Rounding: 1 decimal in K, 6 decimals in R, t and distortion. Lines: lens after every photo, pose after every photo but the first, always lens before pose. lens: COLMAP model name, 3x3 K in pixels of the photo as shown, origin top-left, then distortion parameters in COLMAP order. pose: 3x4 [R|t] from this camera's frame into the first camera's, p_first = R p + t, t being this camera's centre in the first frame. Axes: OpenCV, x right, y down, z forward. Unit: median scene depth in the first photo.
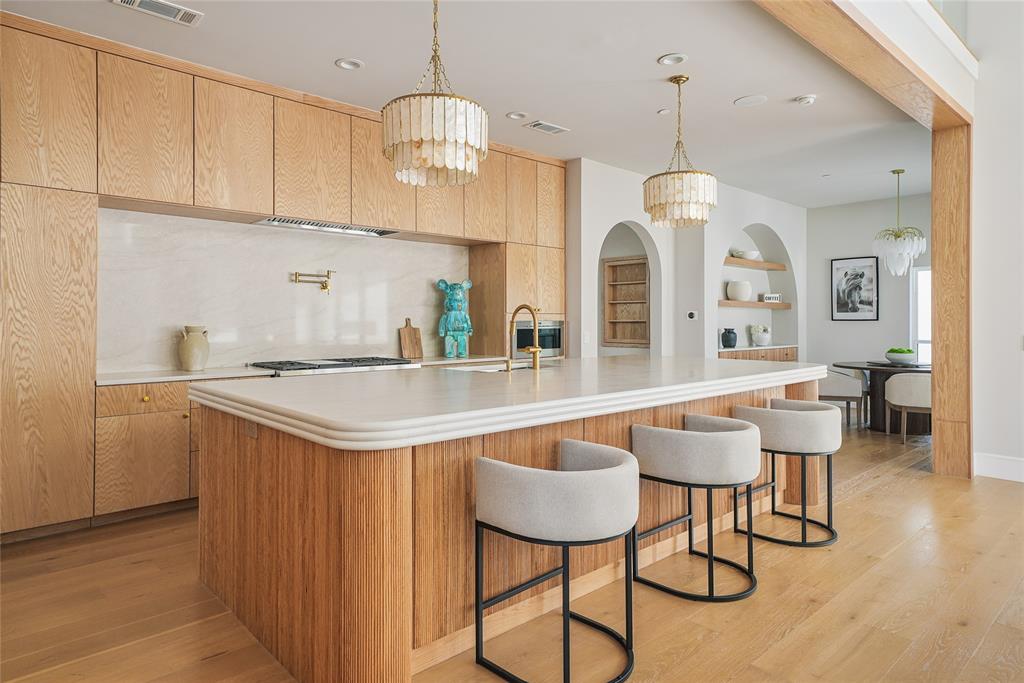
lens RADIAL K [[604.3, 0, 521.8], [0, 604.3, 310.1], [0, 0, 1]] dist [0.017551, 0.002642]
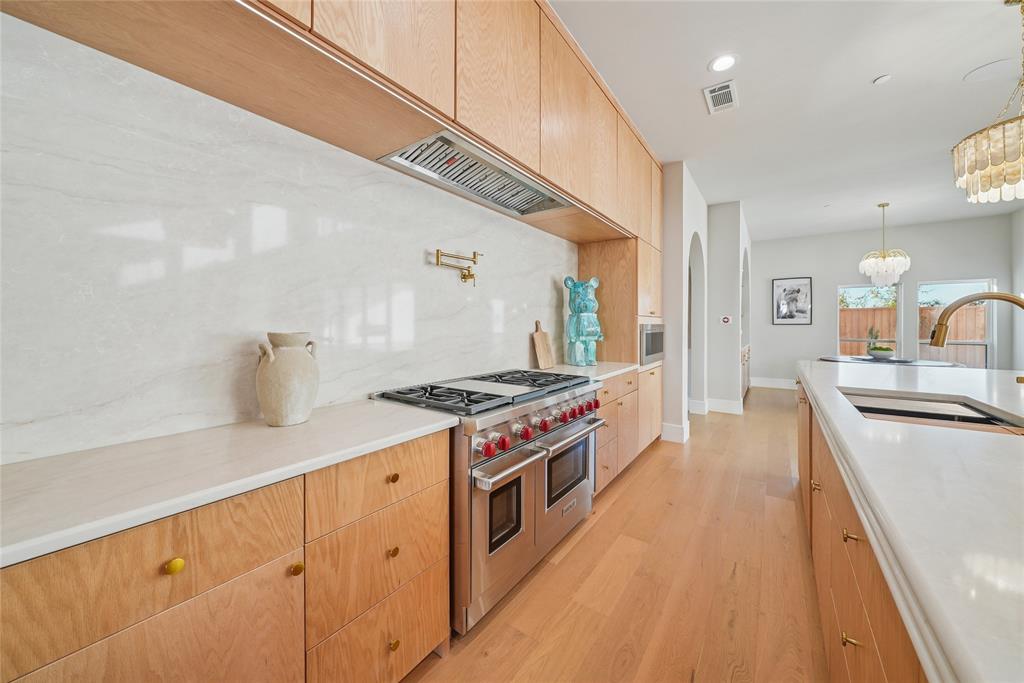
lens RADIAL K [[362.9, 0, 519.7], [0, 362.9, 323.5], [0, 0, 1]] dist [-0.002030, -0.000047]
pose [[0.980091, 0.002952, 0.198529, -0.355451], [-0.005908, 0.999880, 0.014300, 0.011513], [-0.198463, -0.015188, 0.979991, 0.579789]]
